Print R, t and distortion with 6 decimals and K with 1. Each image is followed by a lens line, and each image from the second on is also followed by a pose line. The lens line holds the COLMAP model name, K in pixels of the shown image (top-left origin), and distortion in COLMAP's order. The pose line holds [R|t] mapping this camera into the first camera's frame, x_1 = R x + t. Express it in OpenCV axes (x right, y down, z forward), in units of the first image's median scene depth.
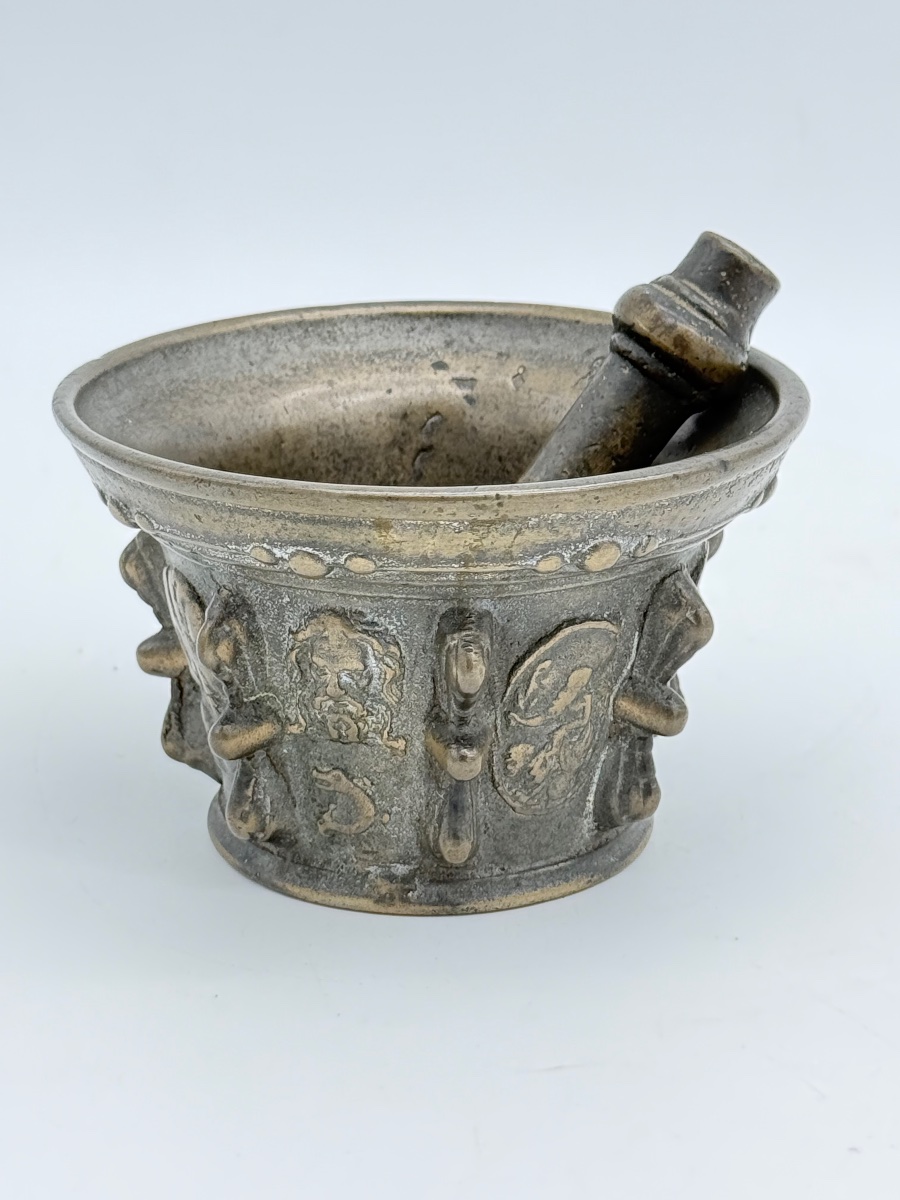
lens RADIAL K [[2942.3, 0, 450.0], [0, 2942.3, 600.0], [0, 0, 1]] dist [0.144547, 0.237564]
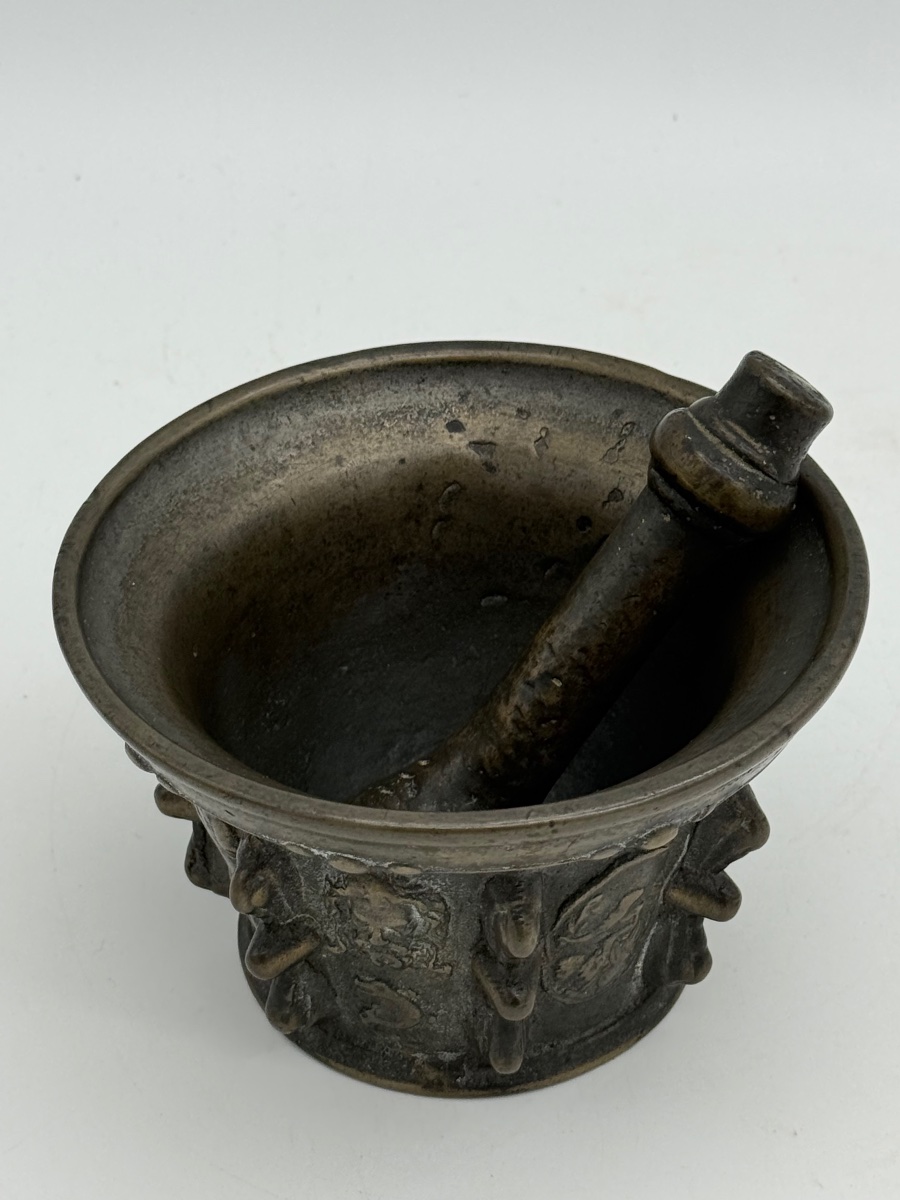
lens RADIAL K [[2942.3, 0, 450.0], [0, 2942.3, 600.0], [0, 0, 1]] dist [0.144547, 0.237564]
pose [[0.998892, -0.043631, 0.017648, -0.026419], [0.035748, 0.947244, 0.318513, -0.358757], [-0.030614, -0.317529, 0.947754, 0.120417]]
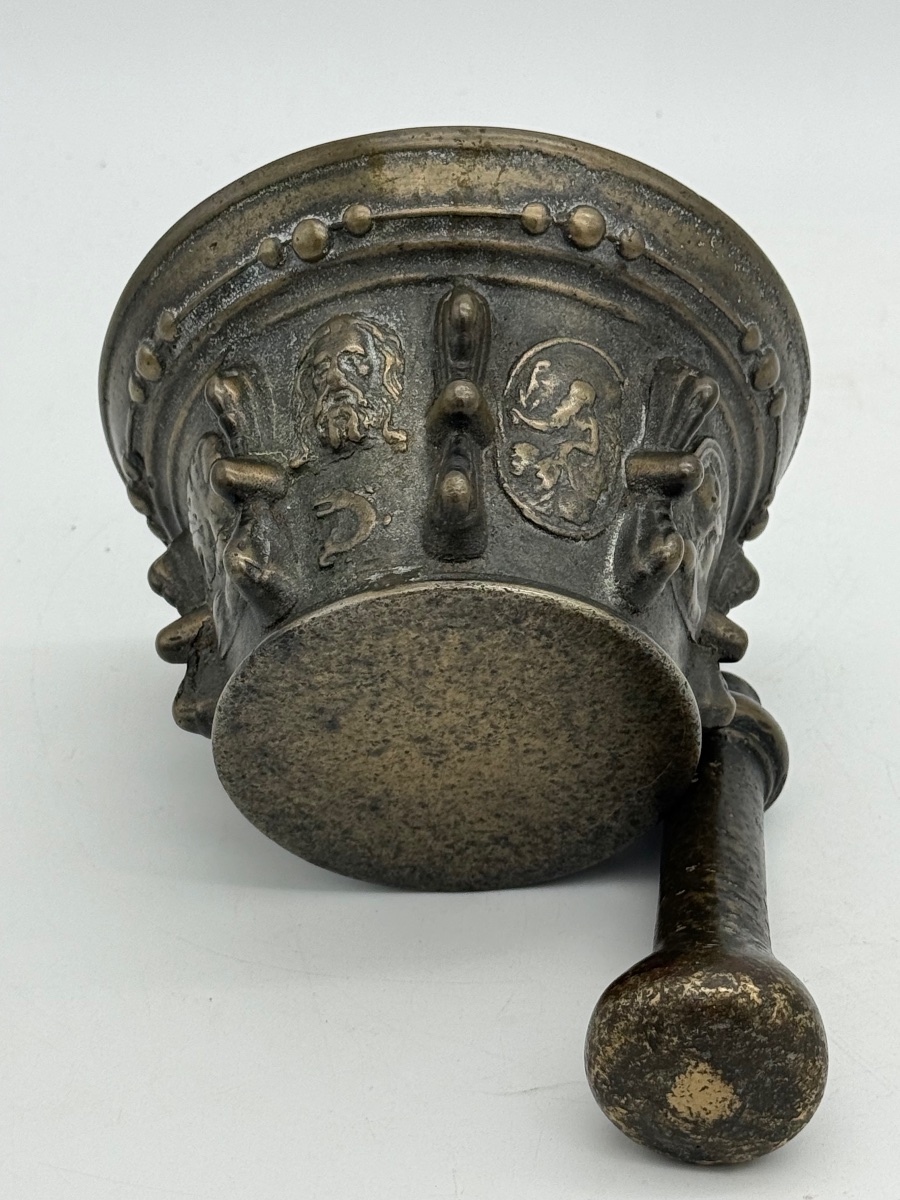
lens RADIAL K [[2942.3, 0, 450.0], [0, 2942.3, 600.0], [0, 0, 1]] dist [0.144547, 0.237564]
pose [[0.995250, -0.068736, -0.068936, 0.061032], [-0.025710, 0.497401, -0.867139, 0.894219], [0.093893, 0.864793, 0.493272, 0.543303]]
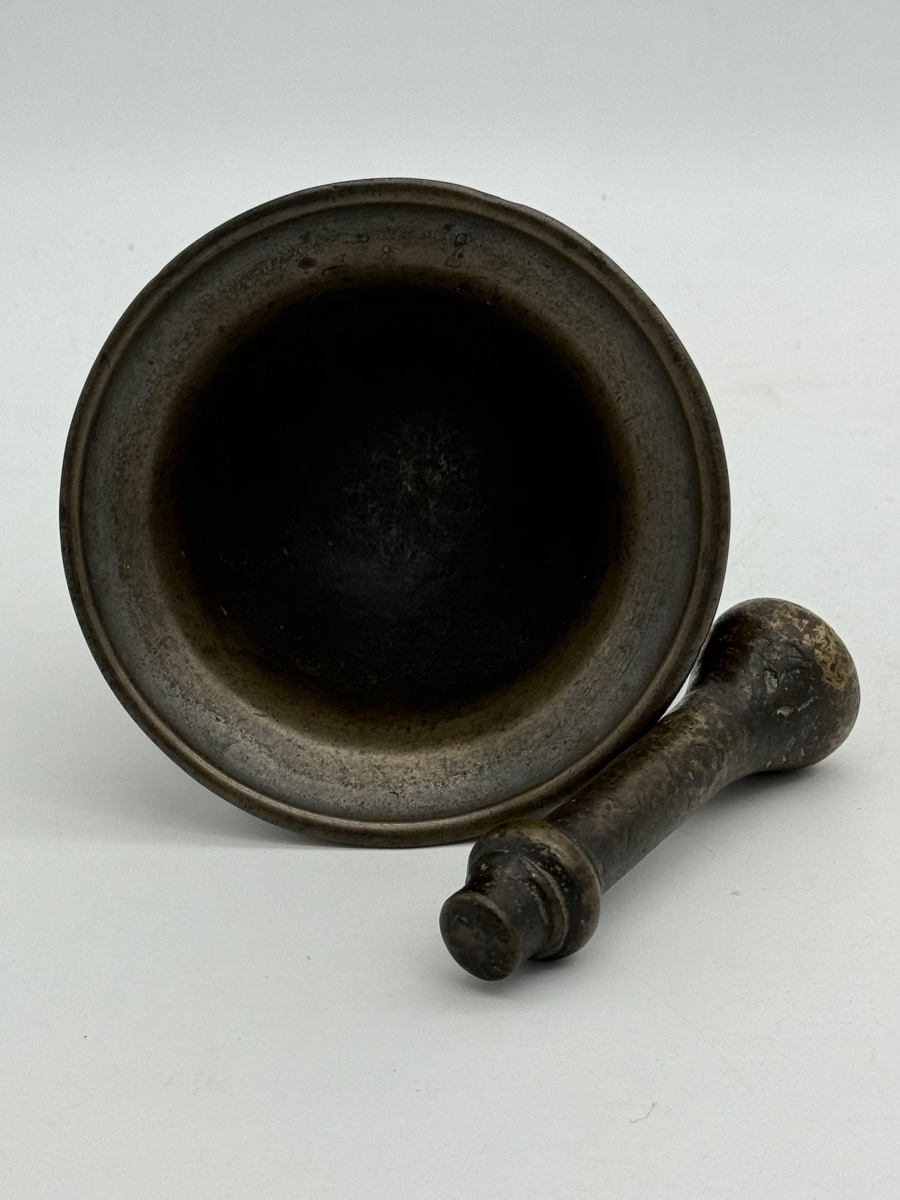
lens RADIAL K [[2942.3, 0, 450.0], [0, 2942.3, 600.0], [0, 0, 1]] dist [0.144547, 0.237564]
pose [[0.934556, -0.347038, -0.078549, 0.092227], [0.153042, 0.192755, 0.969239, -1.160975], [-0.321222, -0.917829, 0.233252, 0.710309]]
